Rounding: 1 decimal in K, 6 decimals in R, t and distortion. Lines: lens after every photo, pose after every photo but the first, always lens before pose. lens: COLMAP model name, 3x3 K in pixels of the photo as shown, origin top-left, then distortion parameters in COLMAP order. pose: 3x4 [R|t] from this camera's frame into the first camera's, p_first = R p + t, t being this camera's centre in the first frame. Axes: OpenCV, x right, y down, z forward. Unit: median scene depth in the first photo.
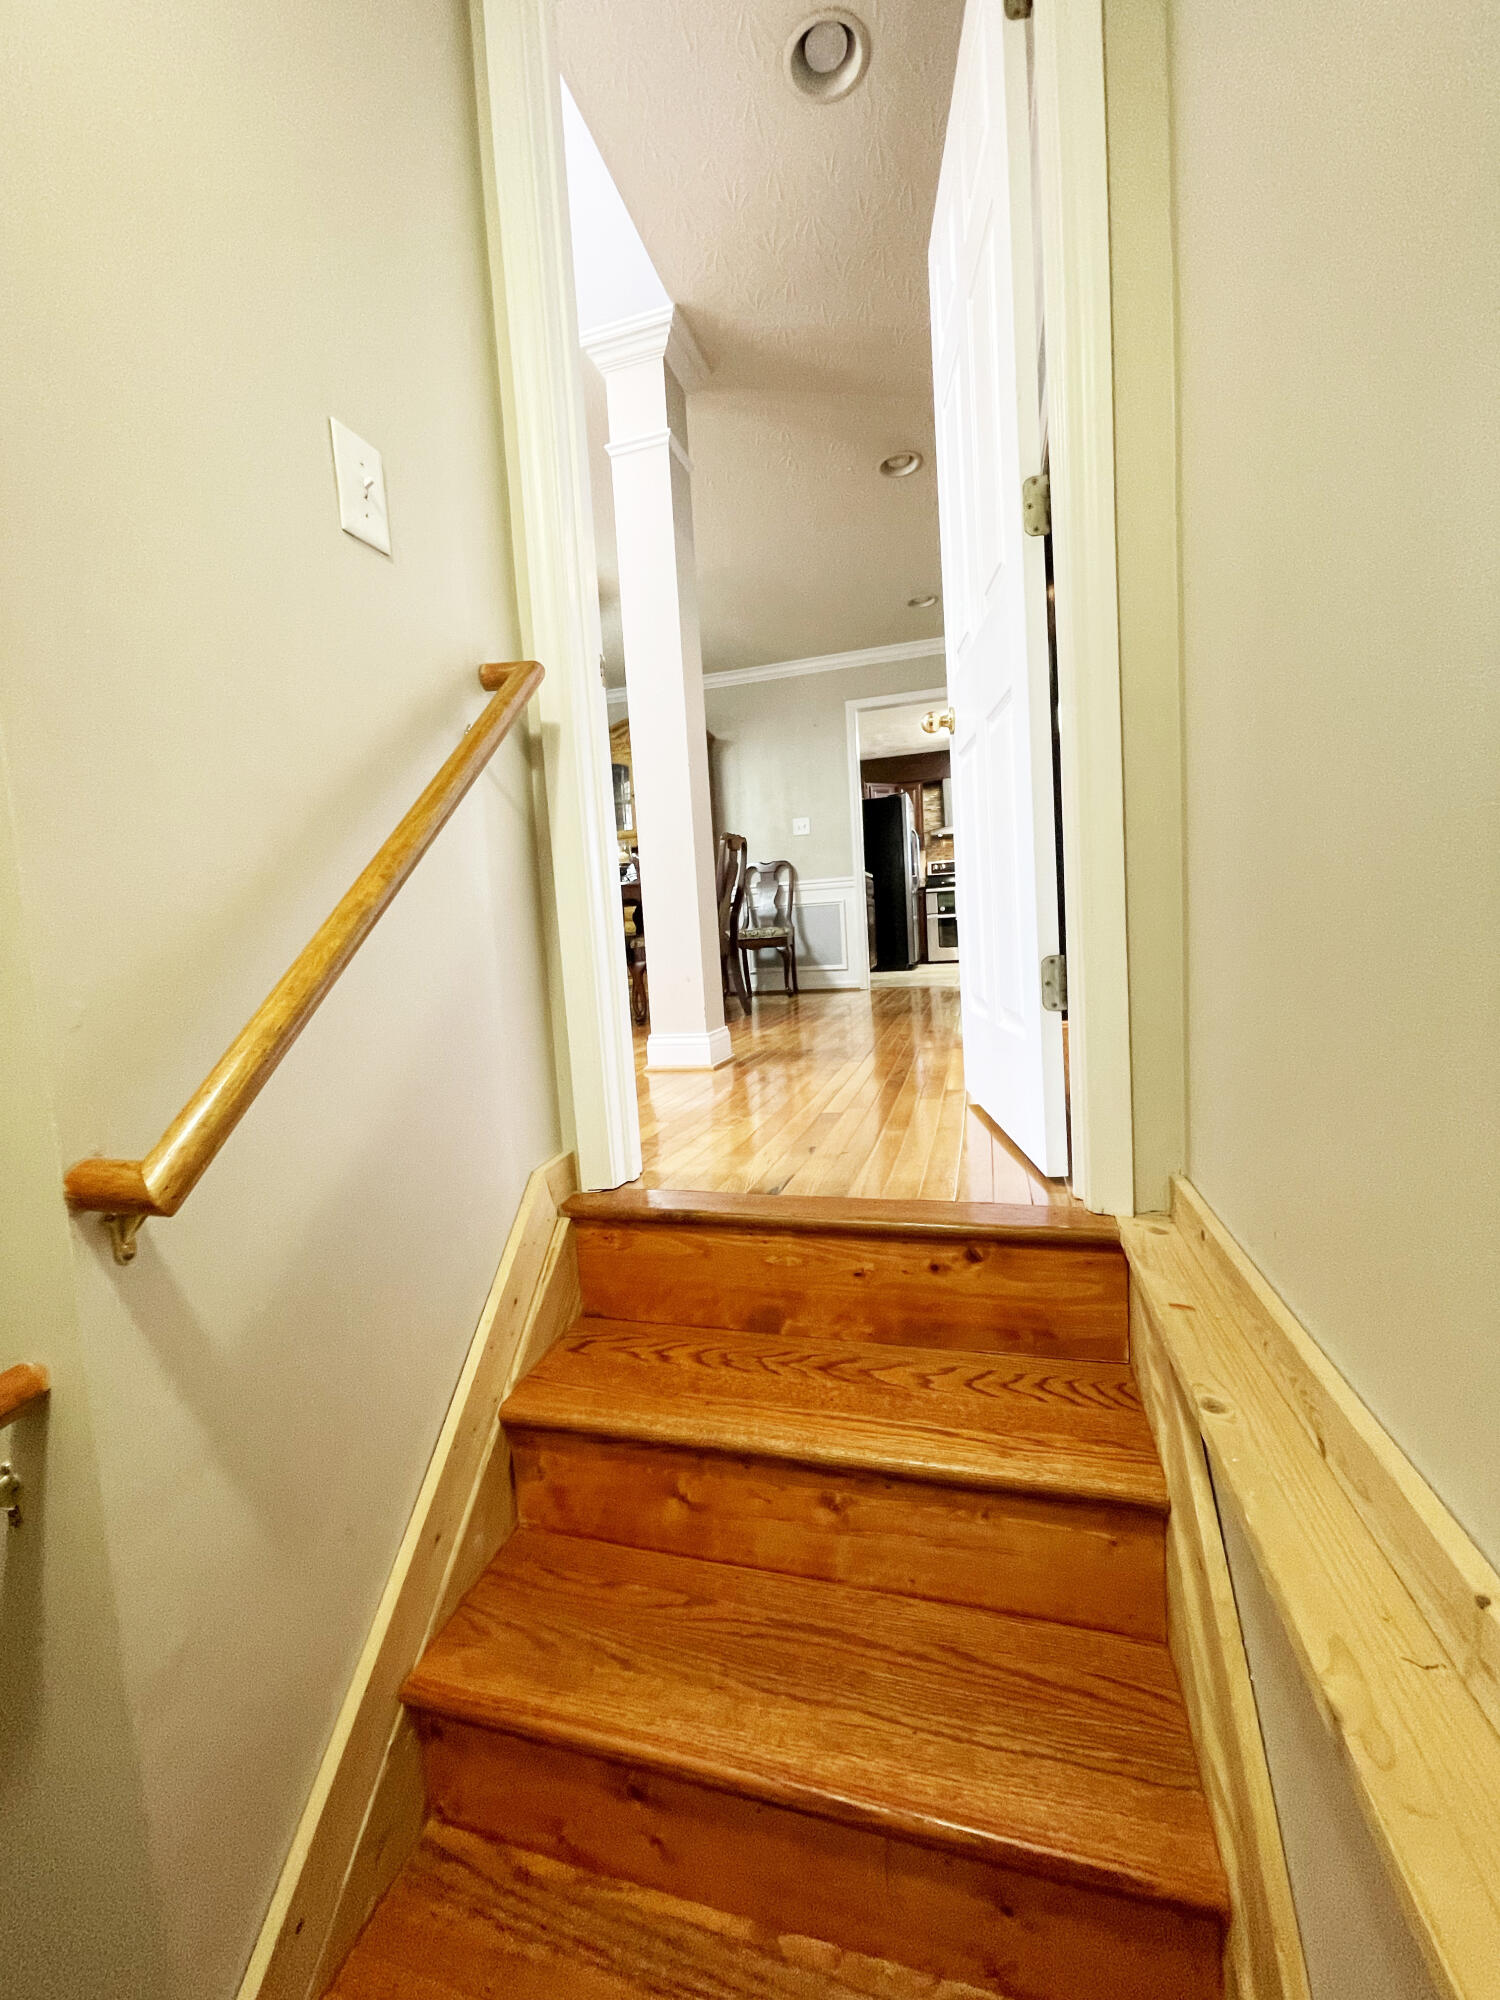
lens RADIAL K [[808.2, 0, 750.0], [0, 808.2, 1000.0], [0, 0, 1]] dist [-0.001410, -0.000819]
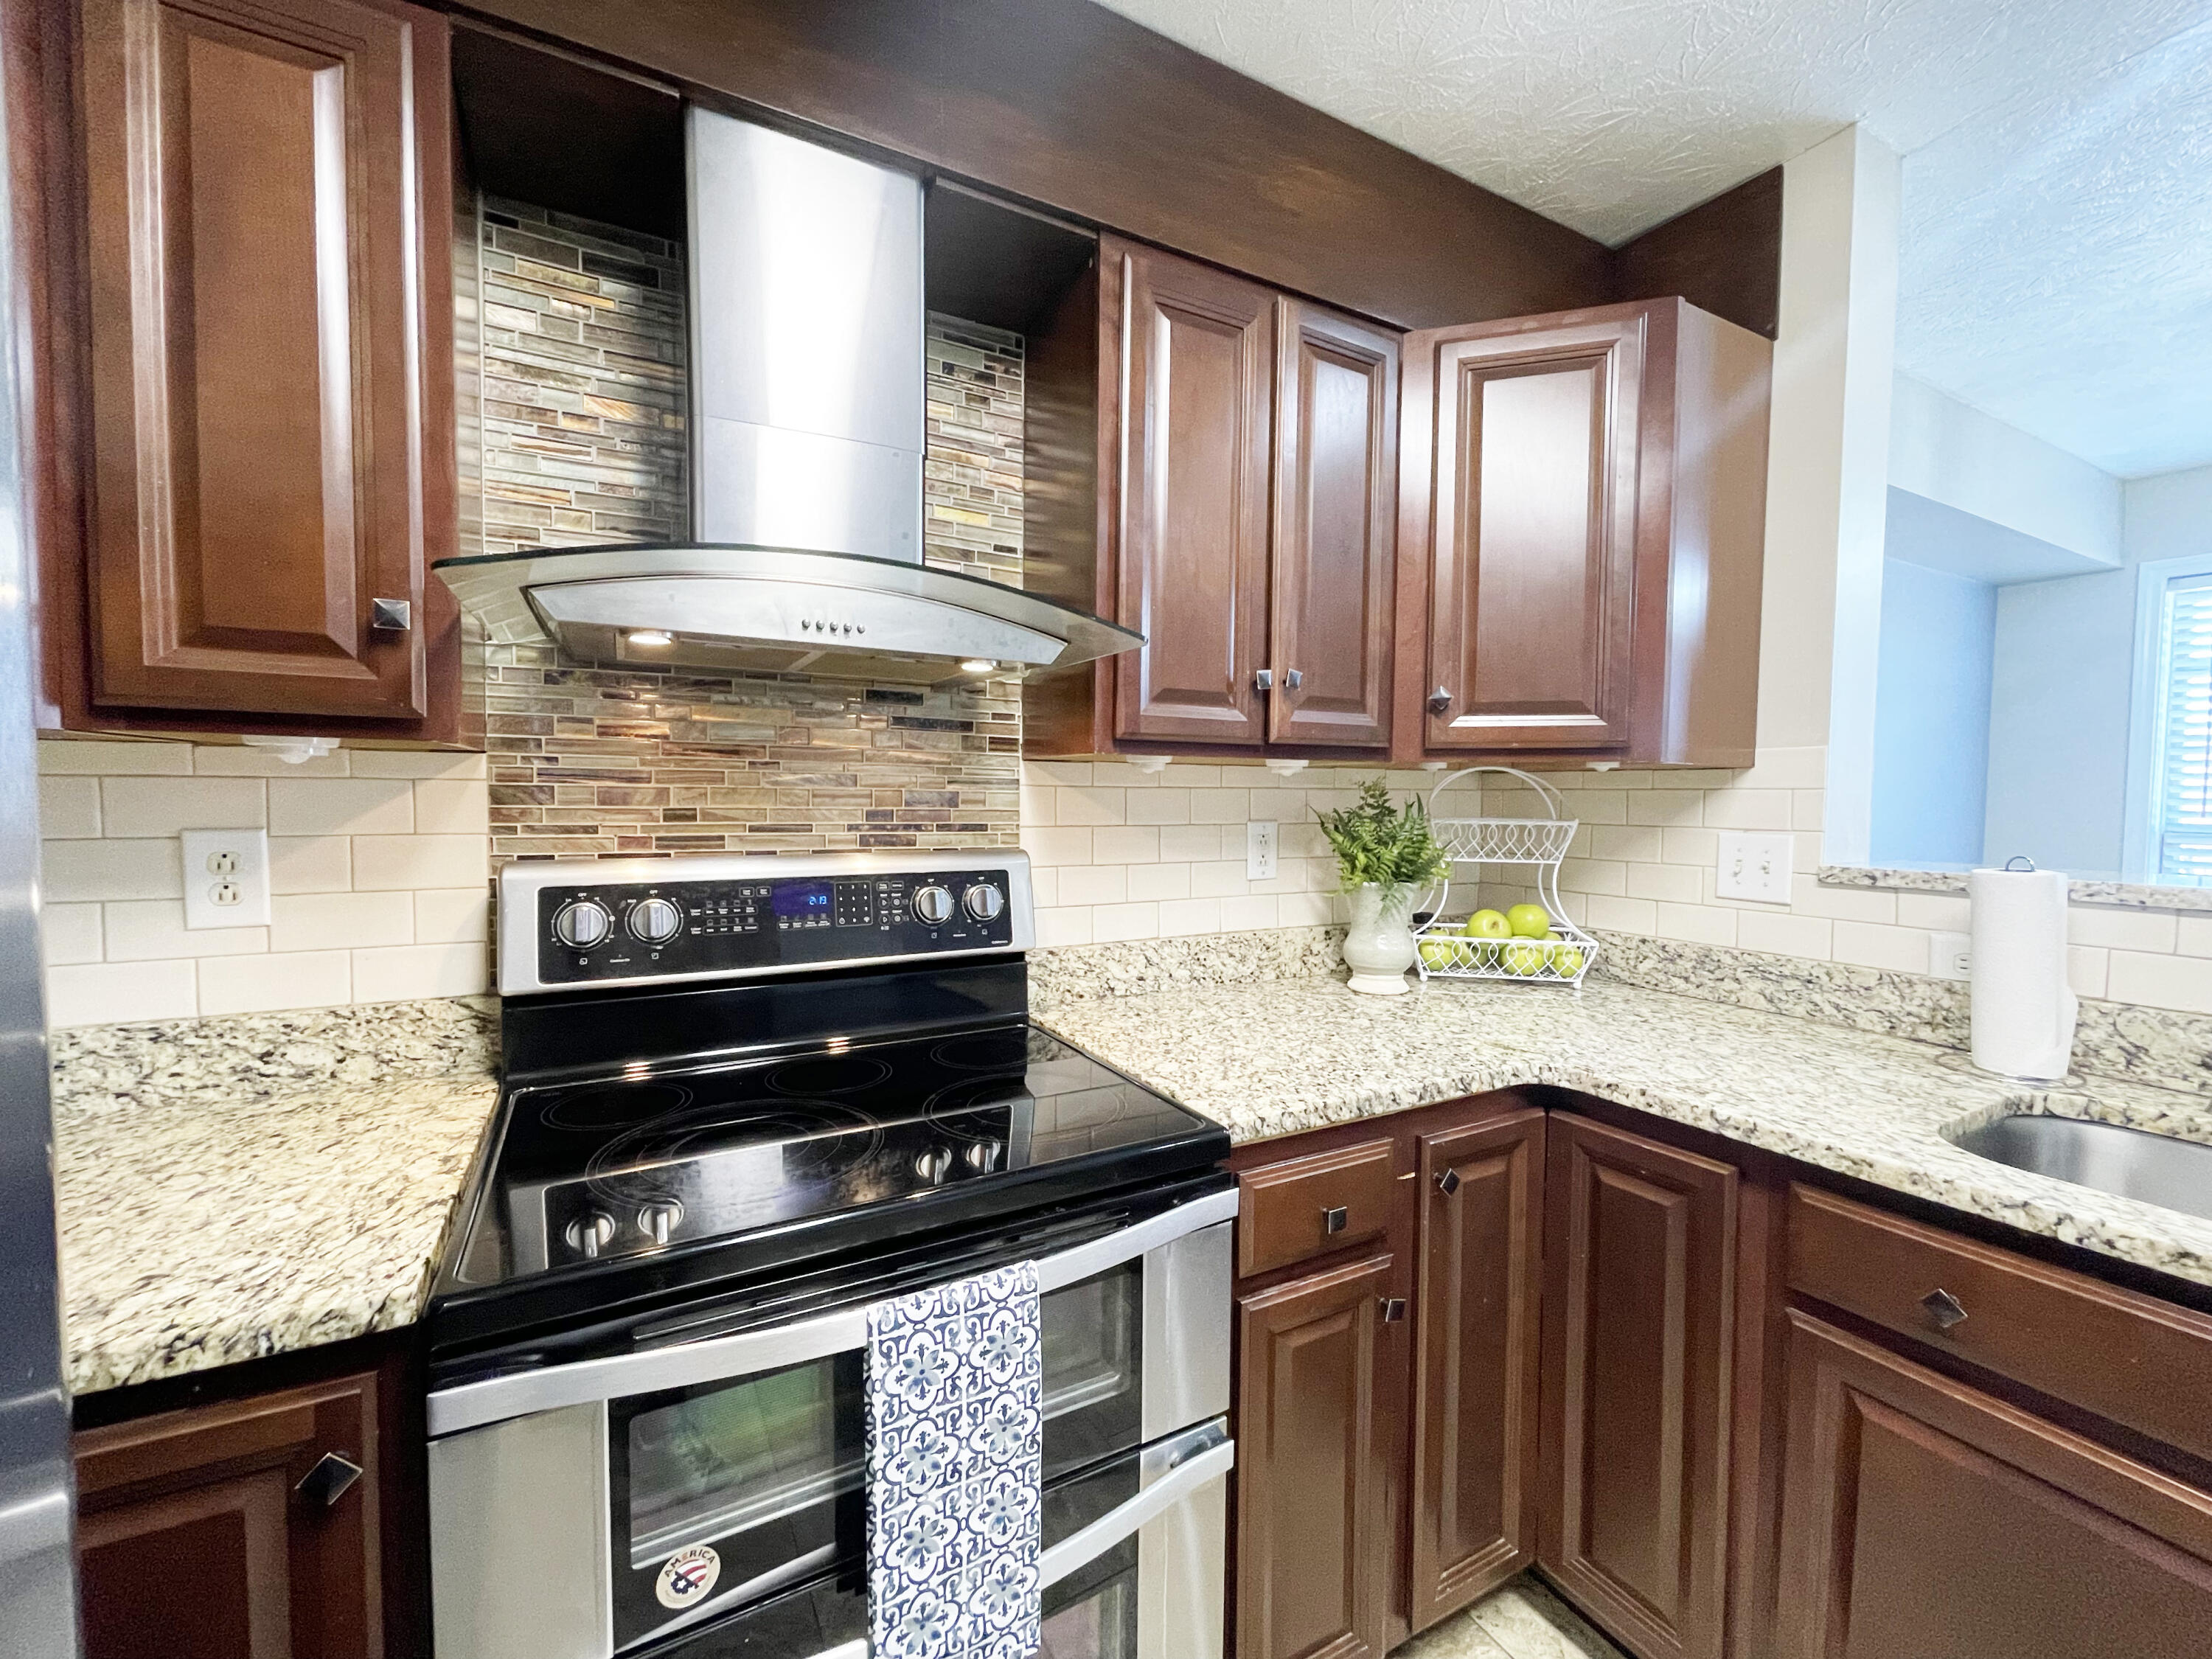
lens RADIAL K [[893.9, 0, 1098.8], [0, 893.9, 832.4], [0, 0, 1]] dist [-0.001410, -0.000819]
pose [[0.707144, 0.031542, 0.706365, 0.296176], [0.006364, 0.998680, -0.050966, -0.261249], [-0.707041, 0.040536, 0.706010, 1.328707]]
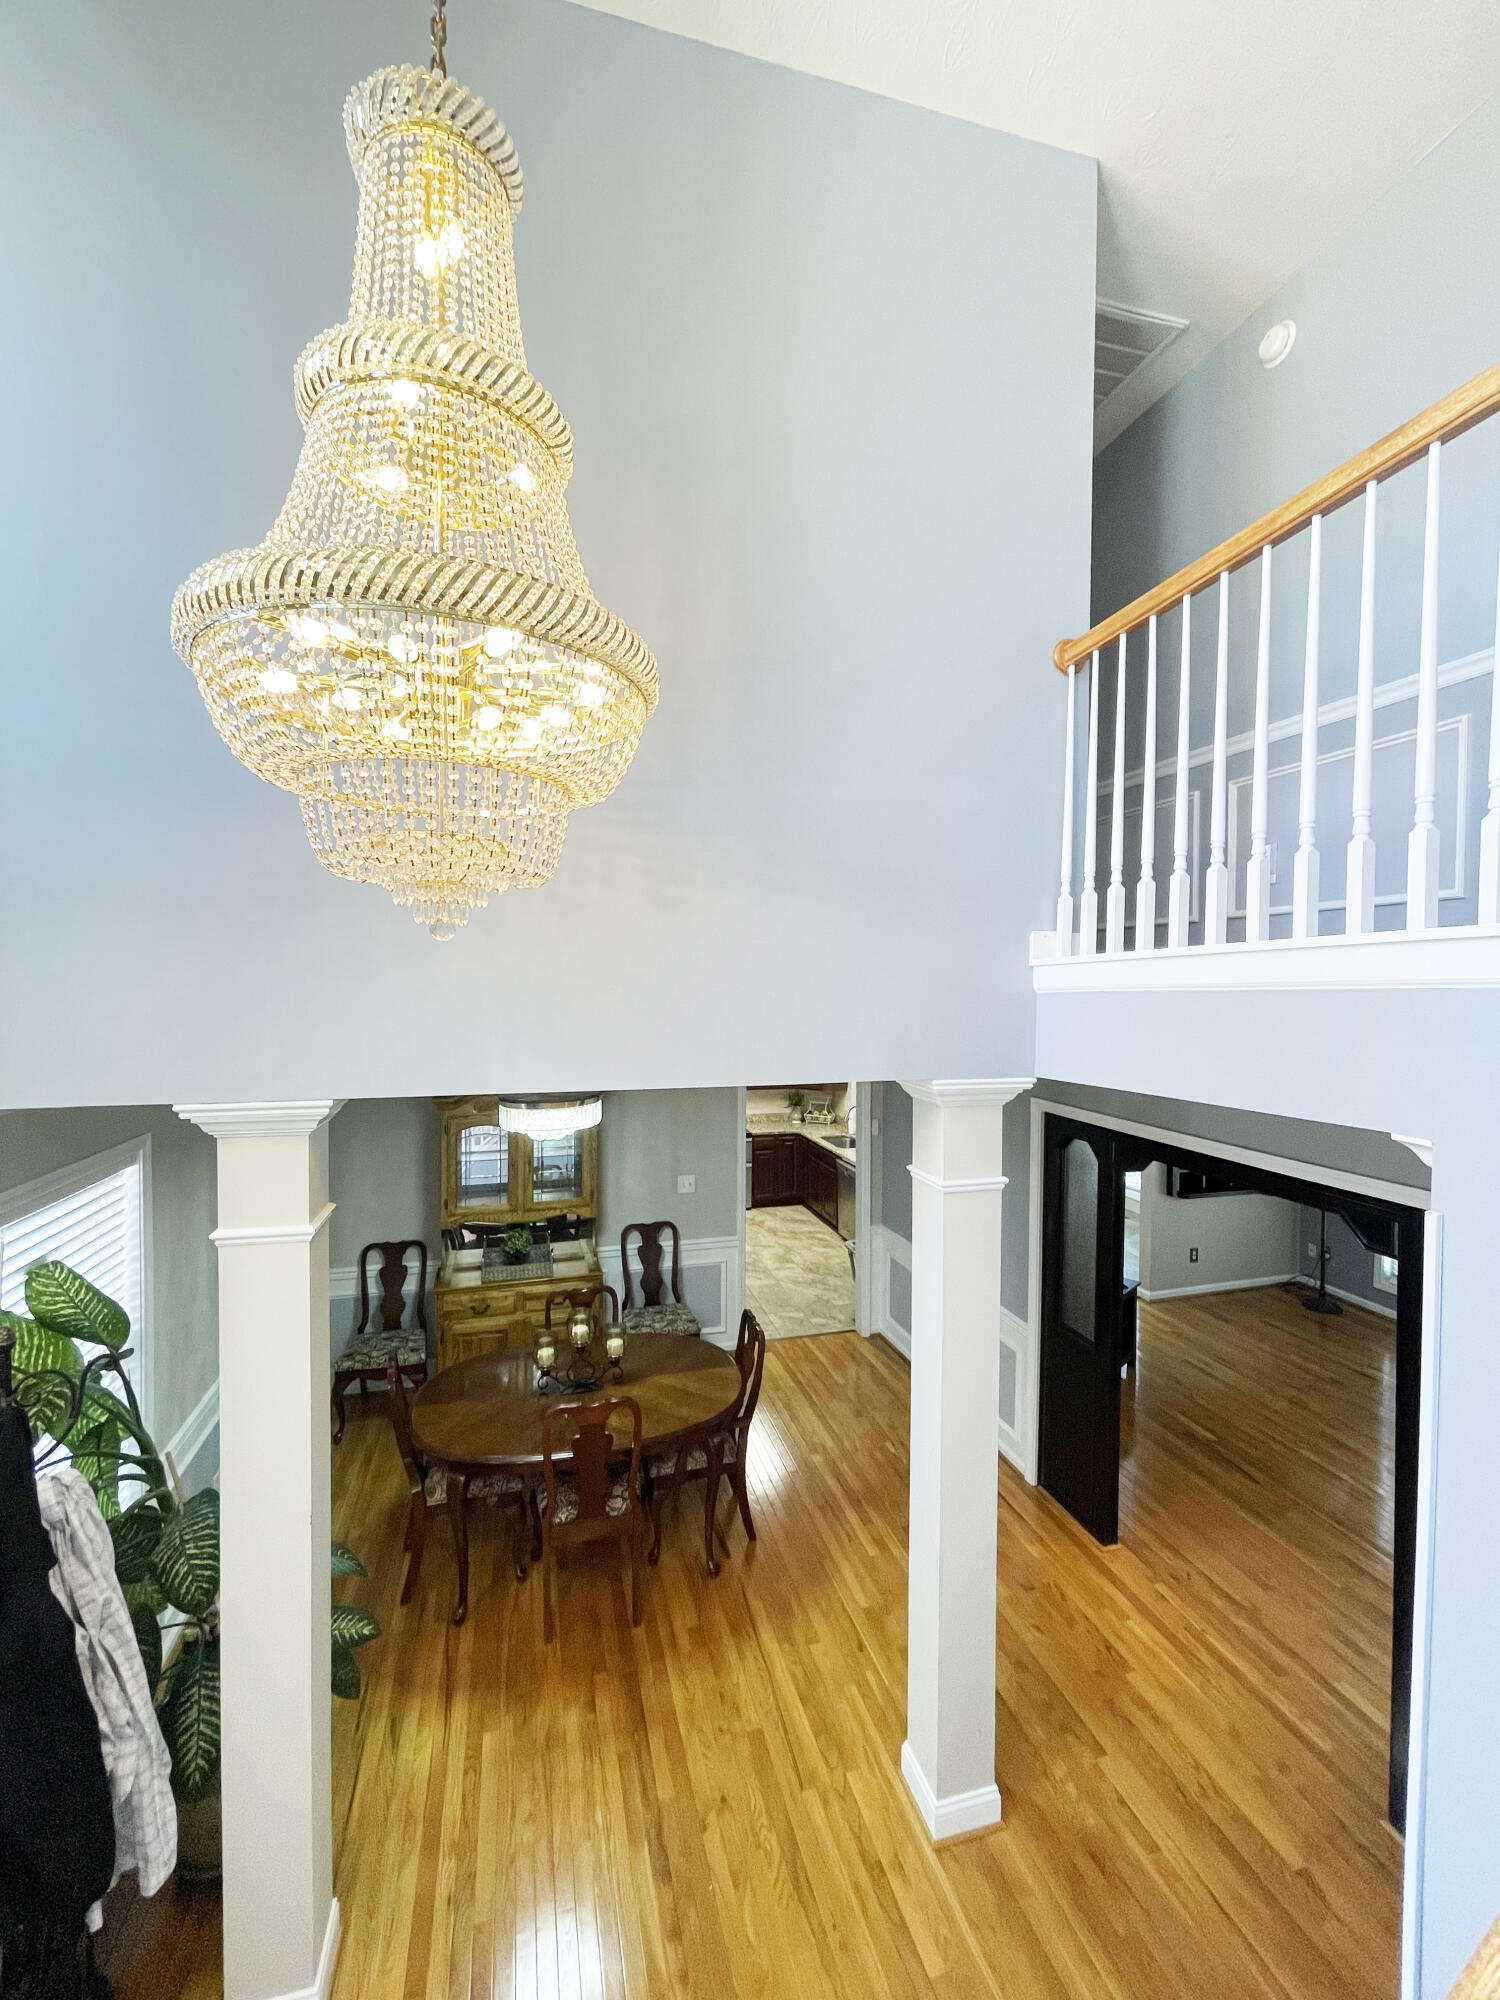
lens RADIAL K [[808.2, 0, 750.0], [0, 808.2, 1000.0], [0, 0, 1]] dist [-0.001410, -0.000819]
pose [[0.852543, 0.047778, 0.520468, -0.374088], [-0.011614, 0.997299, -0.072527, -0.357127], [-0.522528, 0.055788, 0.850795, 0.131751]]
